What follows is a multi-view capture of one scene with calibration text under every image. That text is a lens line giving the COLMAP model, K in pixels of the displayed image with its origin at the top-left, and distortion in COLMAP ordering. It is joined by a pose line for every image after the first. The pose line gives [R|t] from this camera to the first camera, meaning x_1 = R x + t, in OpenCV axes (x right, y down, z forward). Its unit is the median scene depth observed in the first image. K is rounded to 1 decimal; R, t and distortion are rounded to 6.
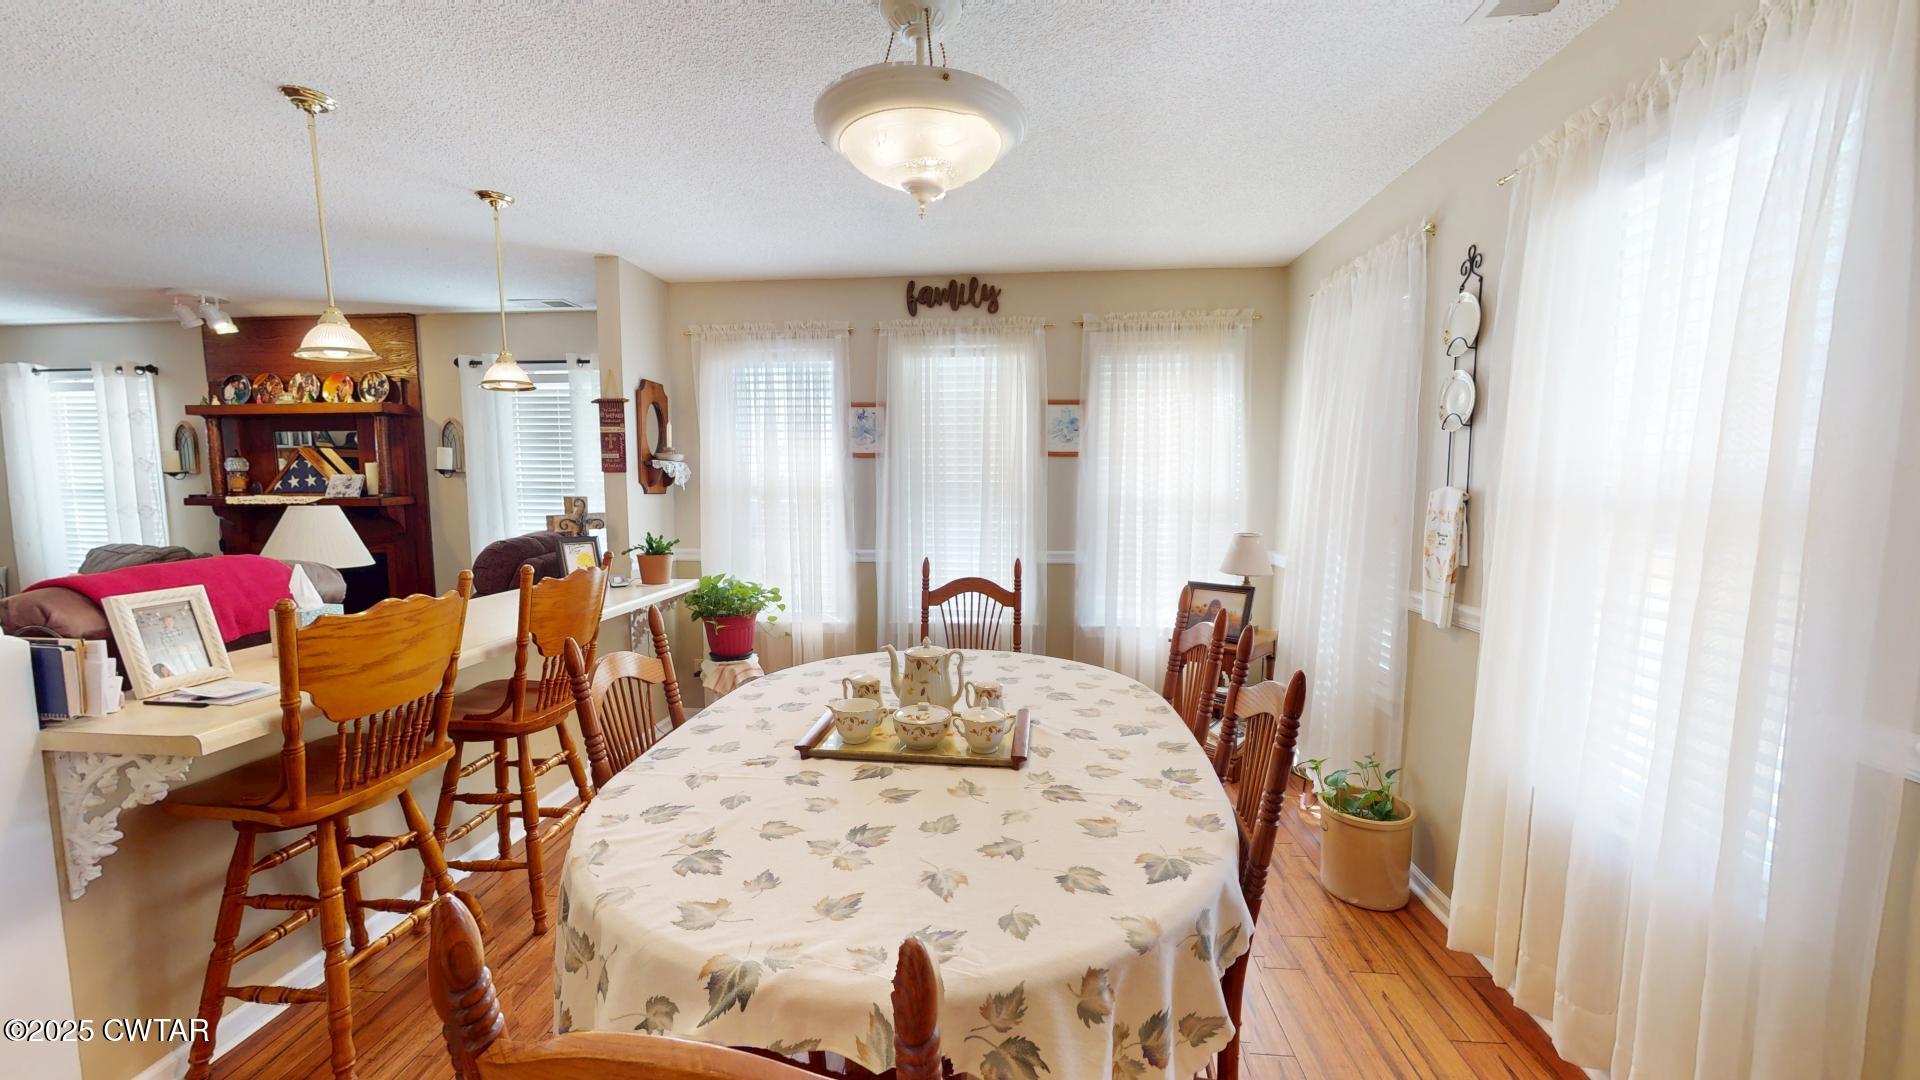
lens RADIAL K [[603.0, 0, 966.4], [0, 603.0, 526.3], [0, 0, 1]] dist [-0.000591, -0.000187]
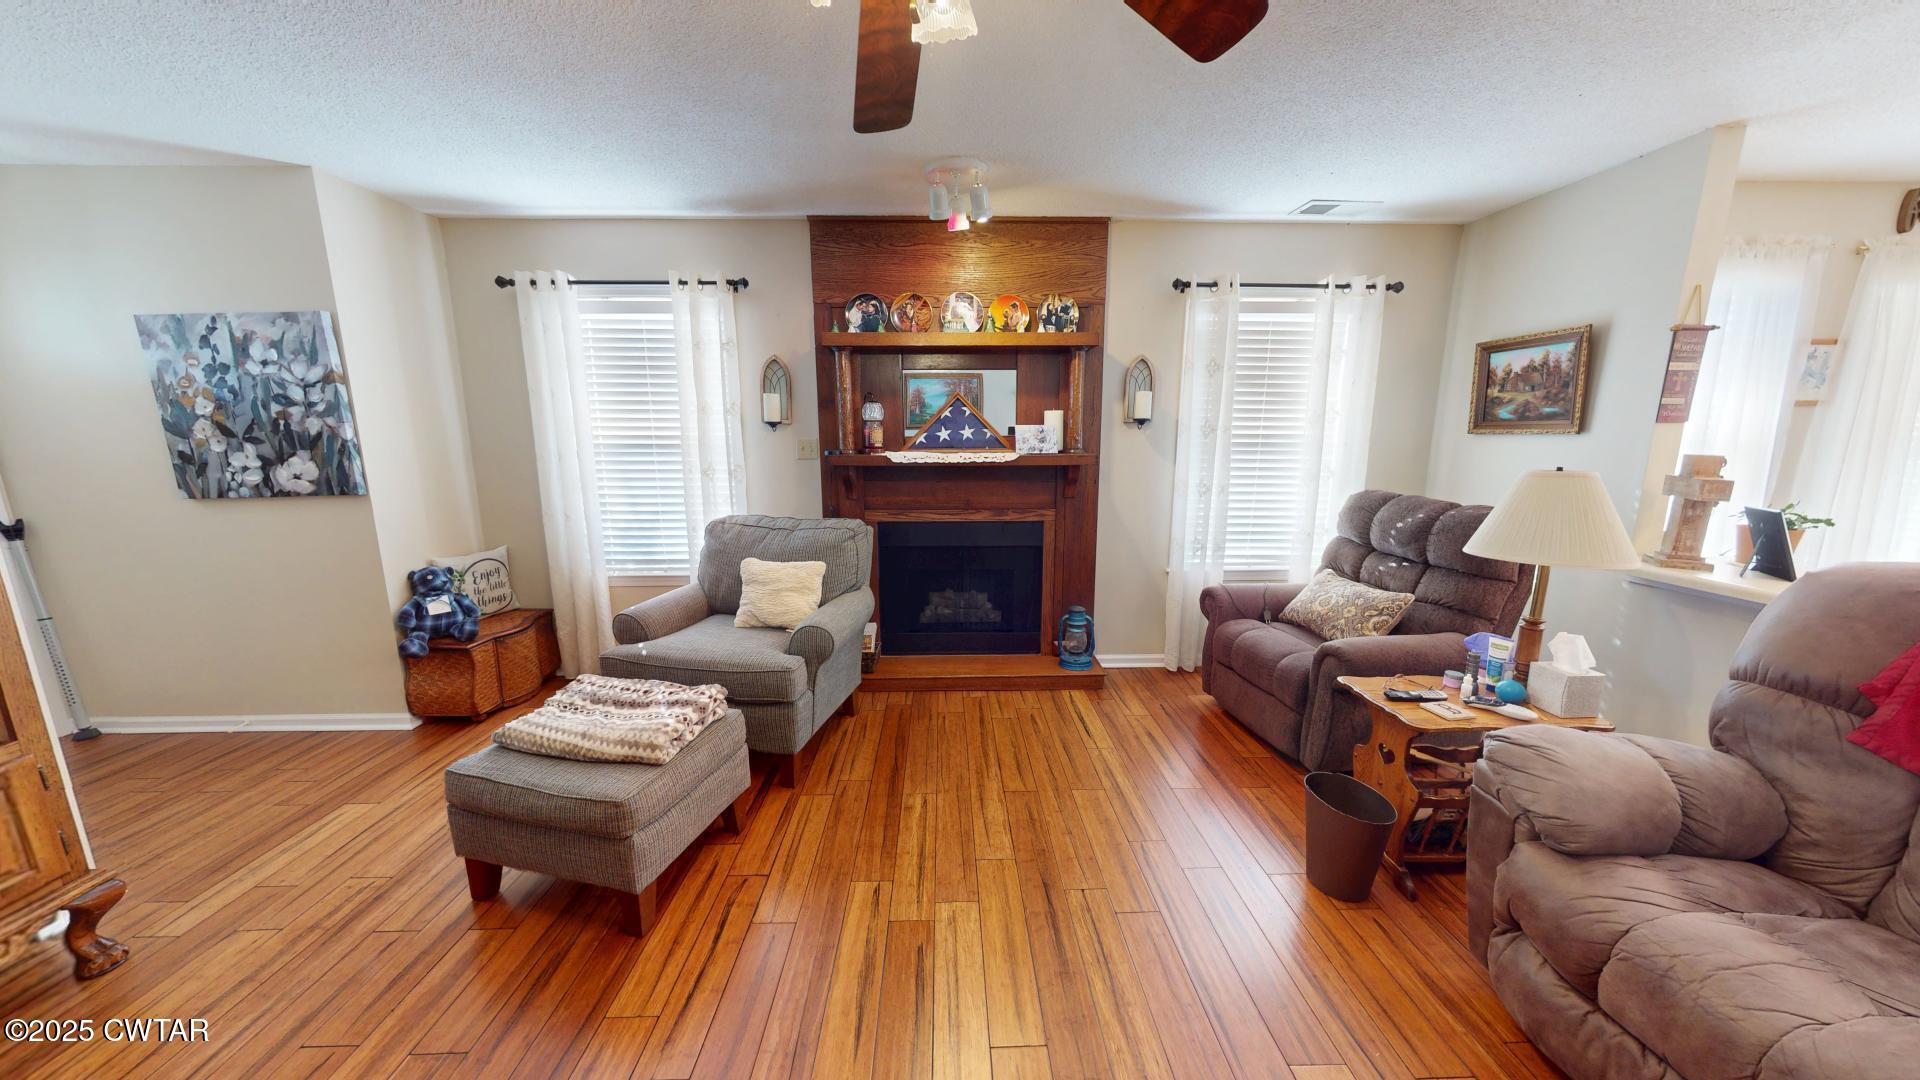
lens RADIAL K [[603.0, 0, 949.6], [0, 603.0, 540.0], [0, 0, 1]] dist [-0.000591, -0.000187]
pose [[0.995865, -0.016655, 0.089305, -1.183796], [0.007591, 0.994868, 0.100892, -0.015559], [-0.090527, -0.099797, 0.990881, 0.195839]]
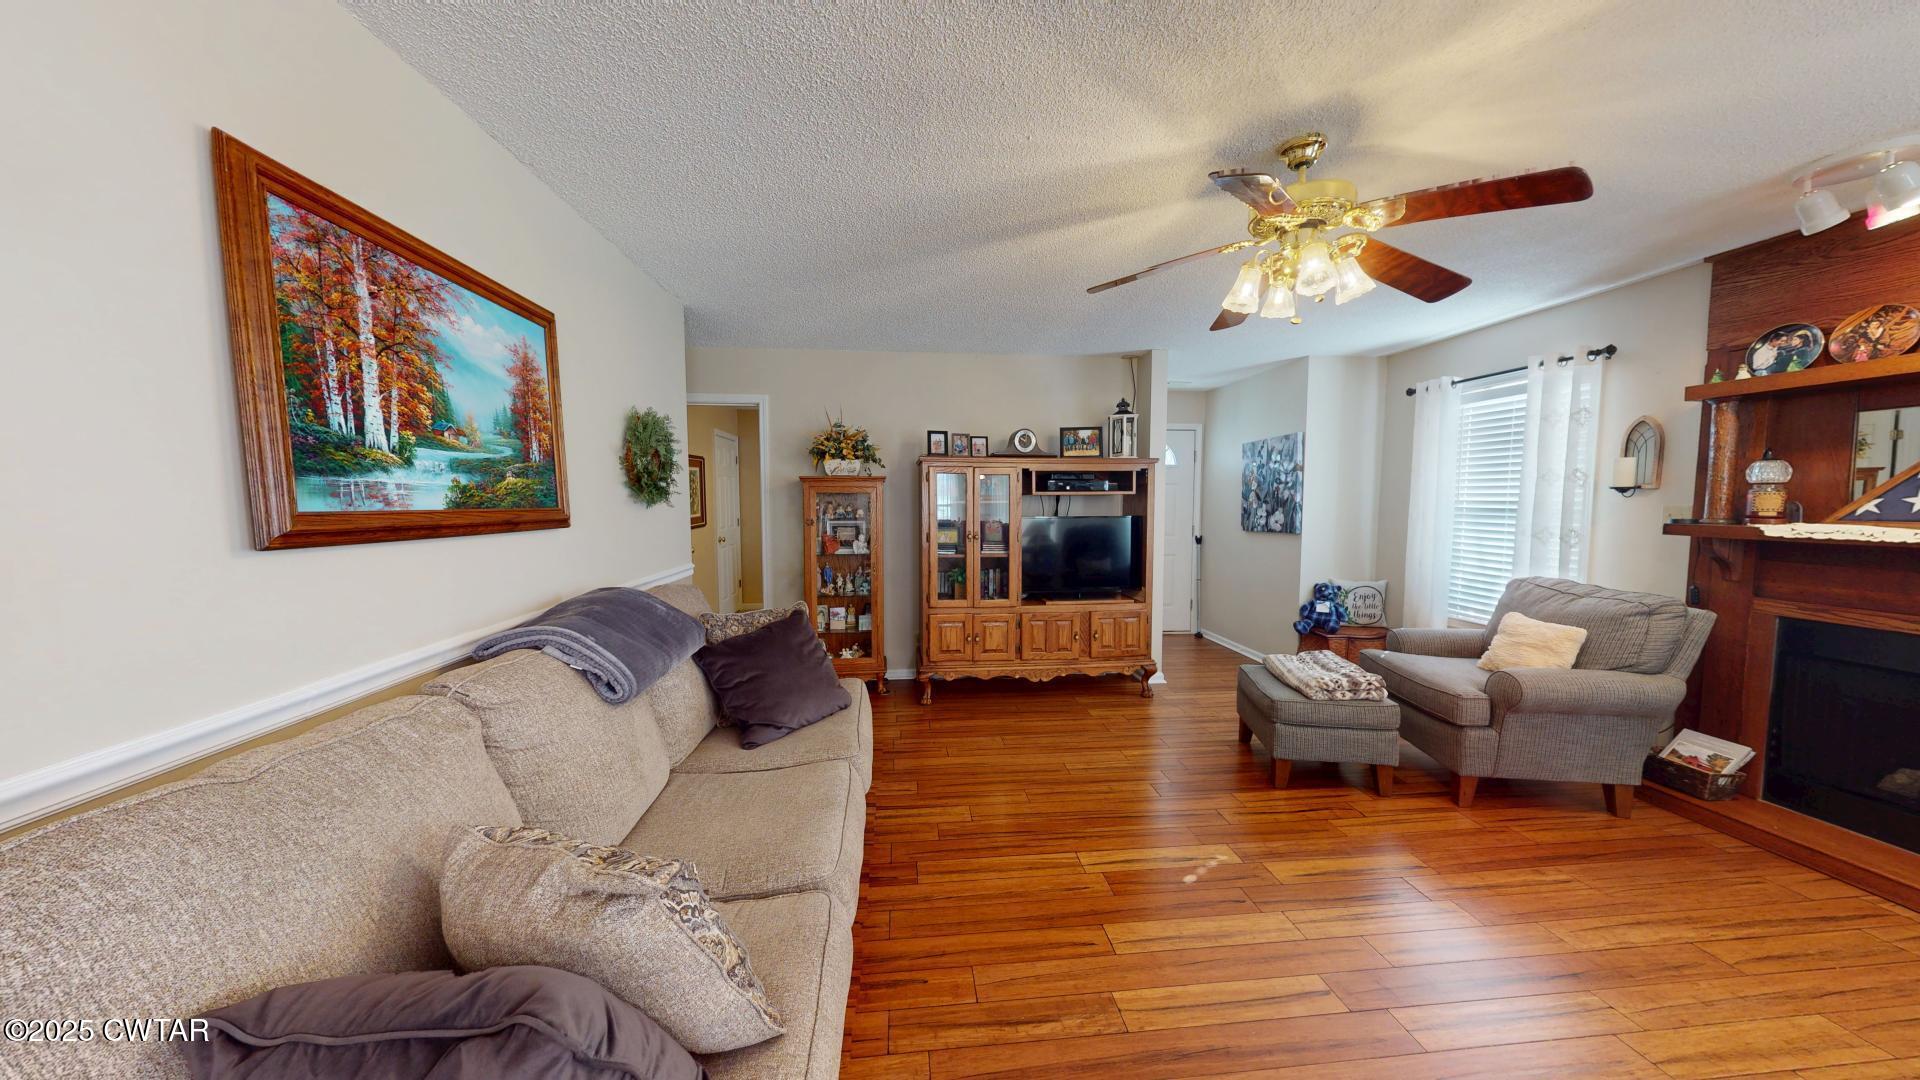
lens RADIAL K [[603.0, 0, 926.4], [0, 603.0, 541.2], [0, 0, 1]] dist [-0.000591, -0.000187]
pose [[0.104596, 0.068599, -0.992146, -0.687264], [-0.076749, 0.995200, 0.060719, -0.004044], [0.991549, 0.069796, 0.109359, 0.086401]]
